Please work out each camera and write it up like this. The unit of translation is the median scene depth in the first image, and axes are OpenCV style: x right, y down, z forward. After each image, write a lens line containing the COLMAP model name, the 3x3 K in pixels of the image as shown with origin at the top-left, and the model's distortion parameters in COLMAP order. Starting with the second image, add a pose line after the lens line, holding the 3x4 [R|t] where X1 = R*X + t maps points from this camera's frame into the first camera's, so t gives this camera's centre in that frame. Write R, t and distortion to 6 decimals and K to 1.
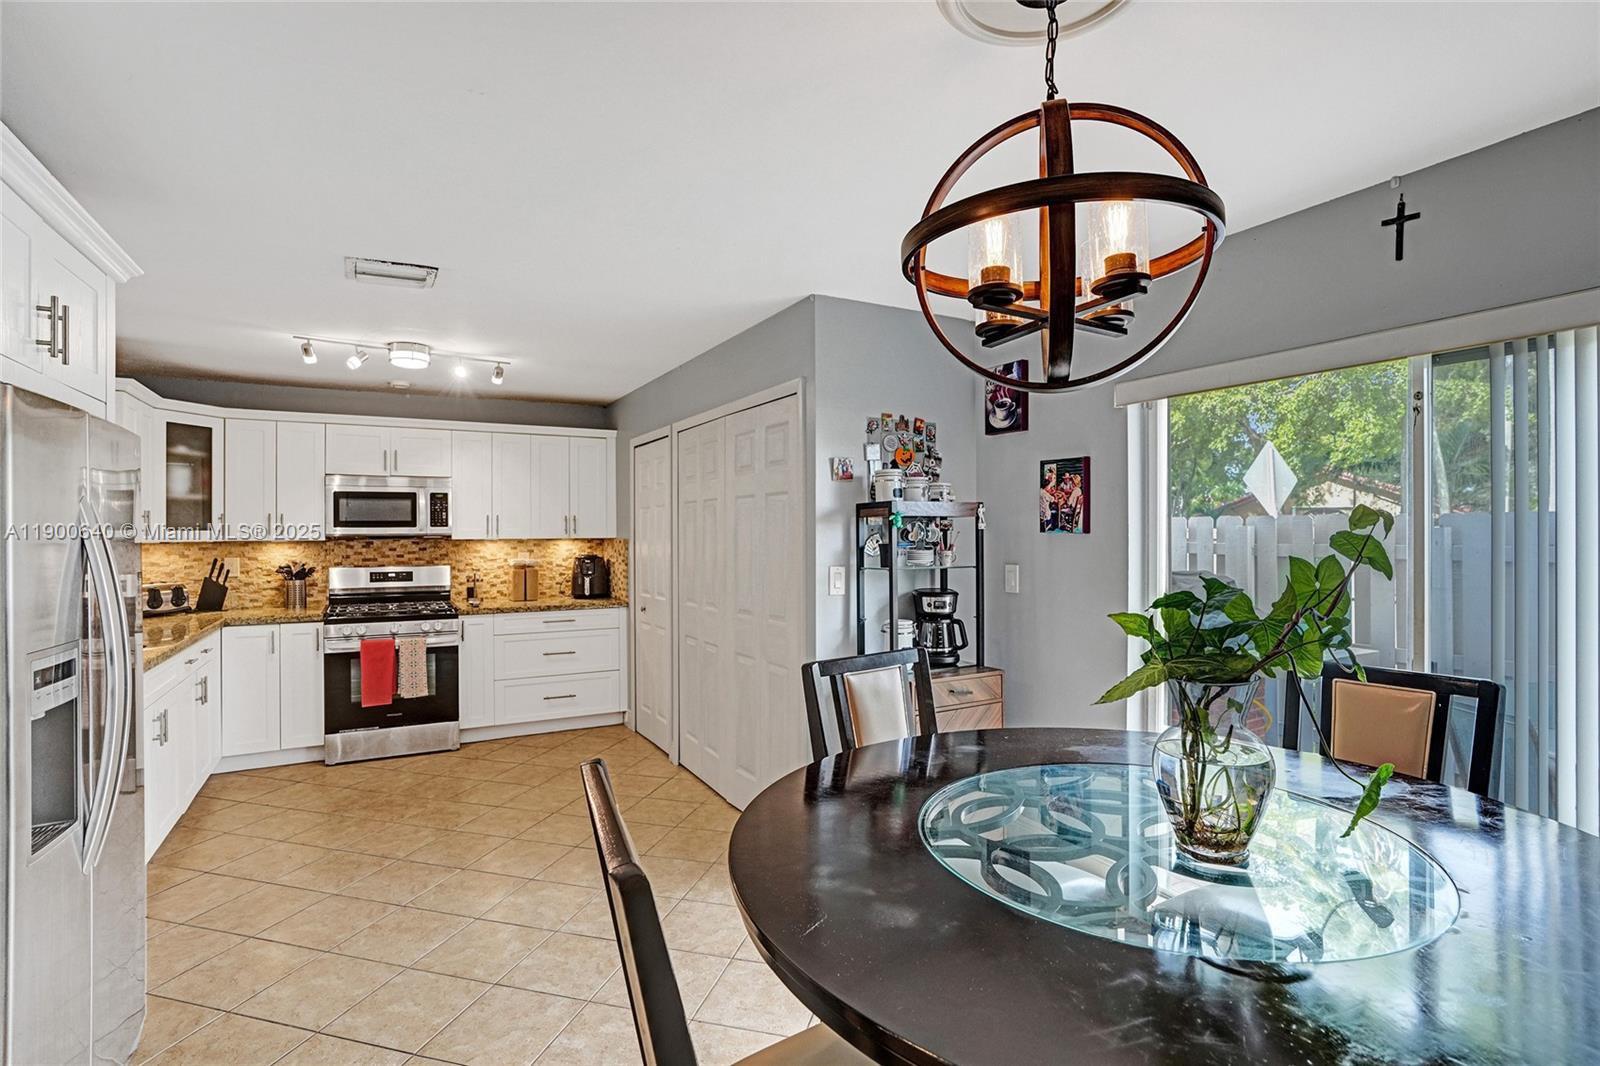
lens RADIAL K [[758.3, 0, 800.0], [0, 758.3, 533.0], [0, 0, 1]] dist [-0.054465, 0.028687]
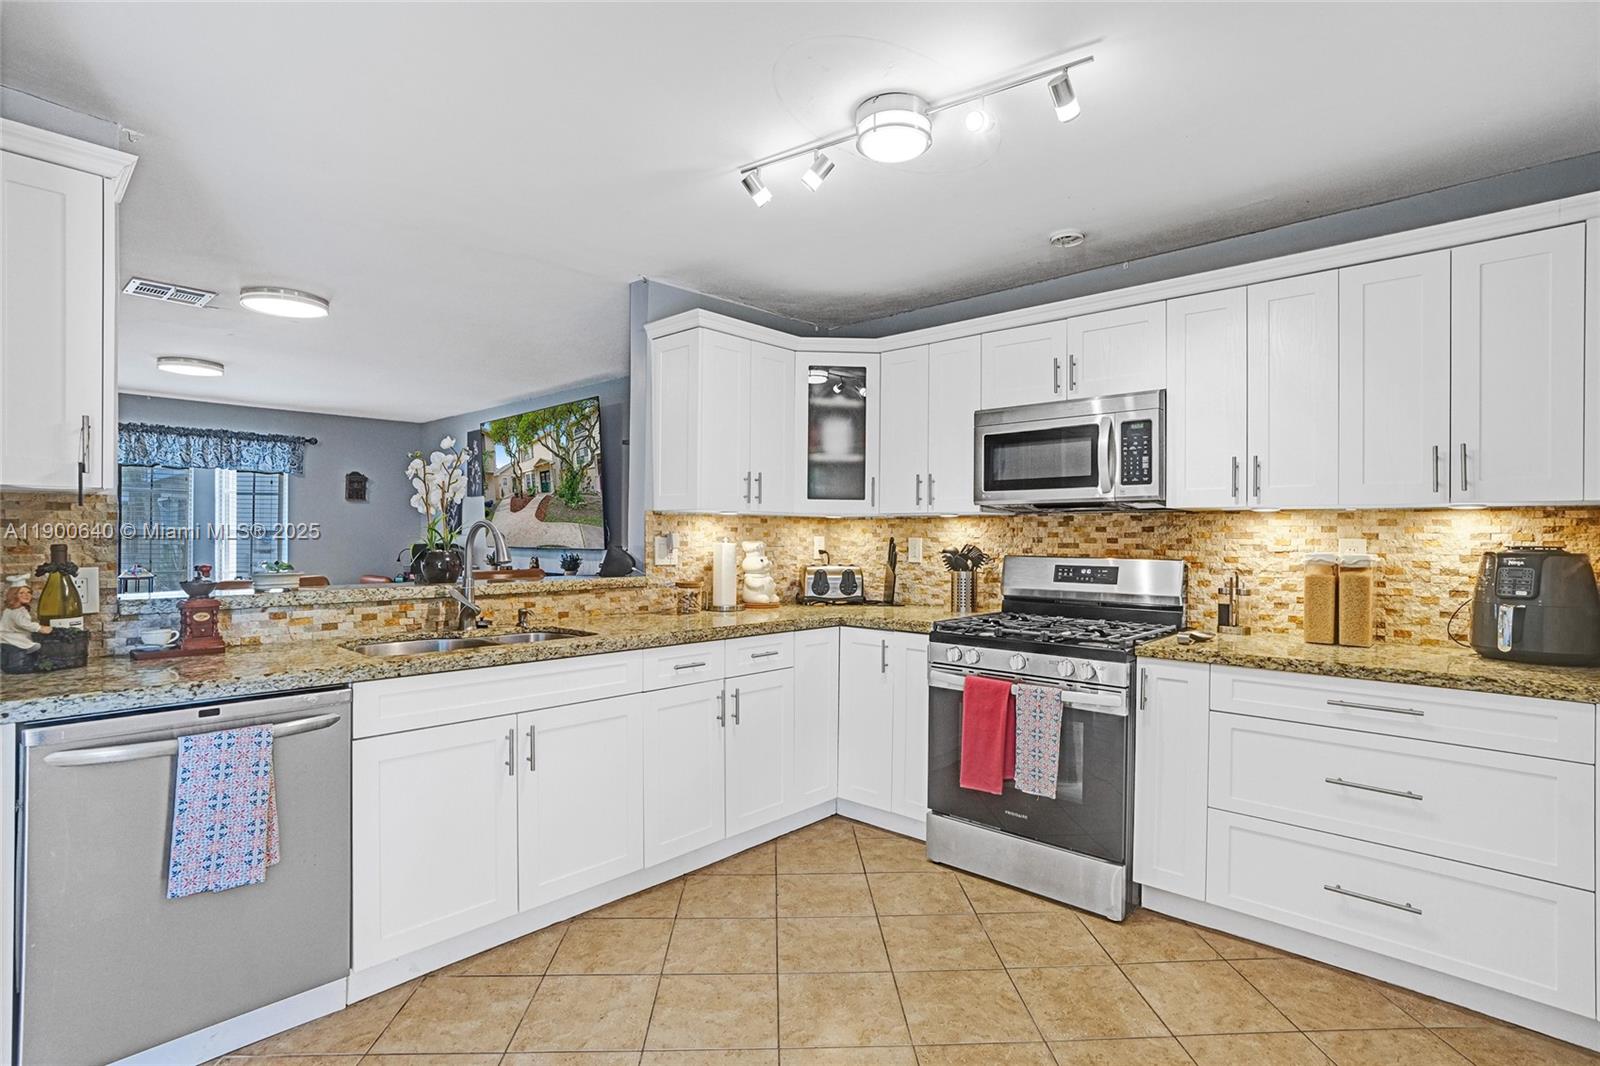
lens RADIAL K [[783.0, 0, 806.0], [0, 783.0, 535.0], [0, 0, 1]] dist [-0.059366, 0.032956]
pose [[0.309002, 0.003405, -0.951055, -0.032851], [-0.008348, 0.999965, 0.000868, 0.030555], [0.951025, 0.007671, 0.309020, 0.639079]]
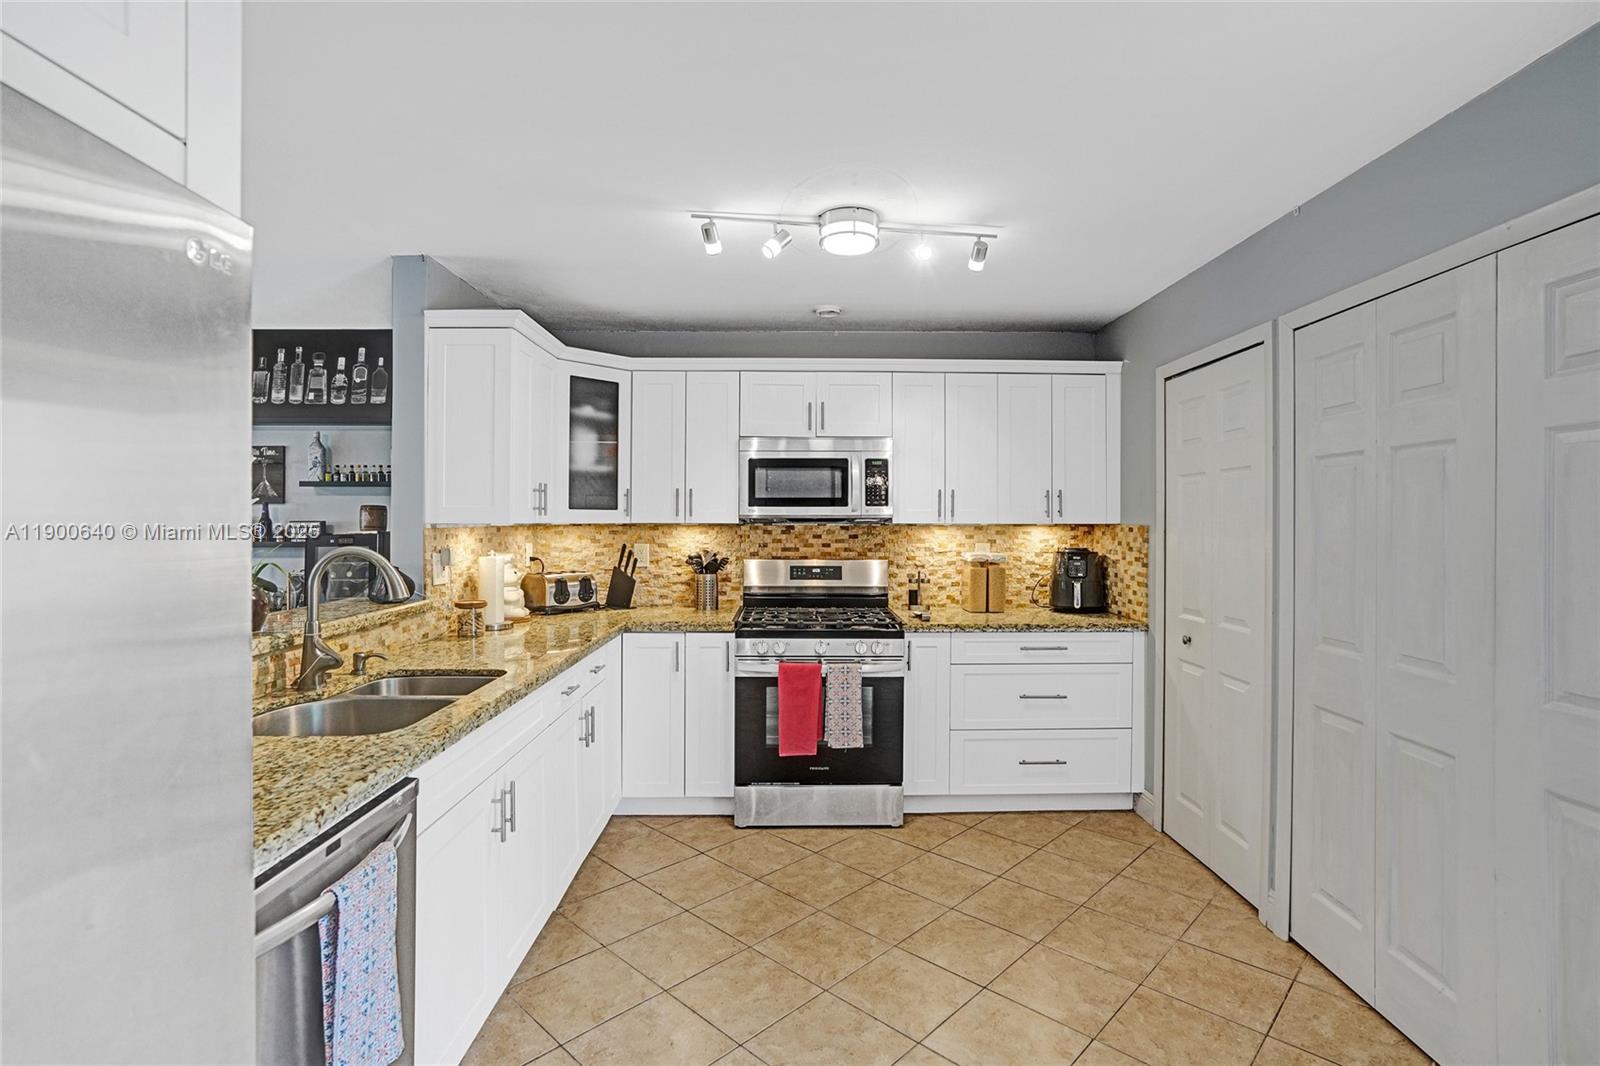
lens RADIAL K [[768.3, 0, 810.5], [0, 768.3, 516.4], [0, 0, 1]] dist [-0.058228, 0.029149]
pose [[0.881354, 0.003611, -0.472443, -0.198841], [-0.006053, 0.999975, -0.003649, 0.005058], [0.472418, 0.006076, 0.881354, 0.337798]]
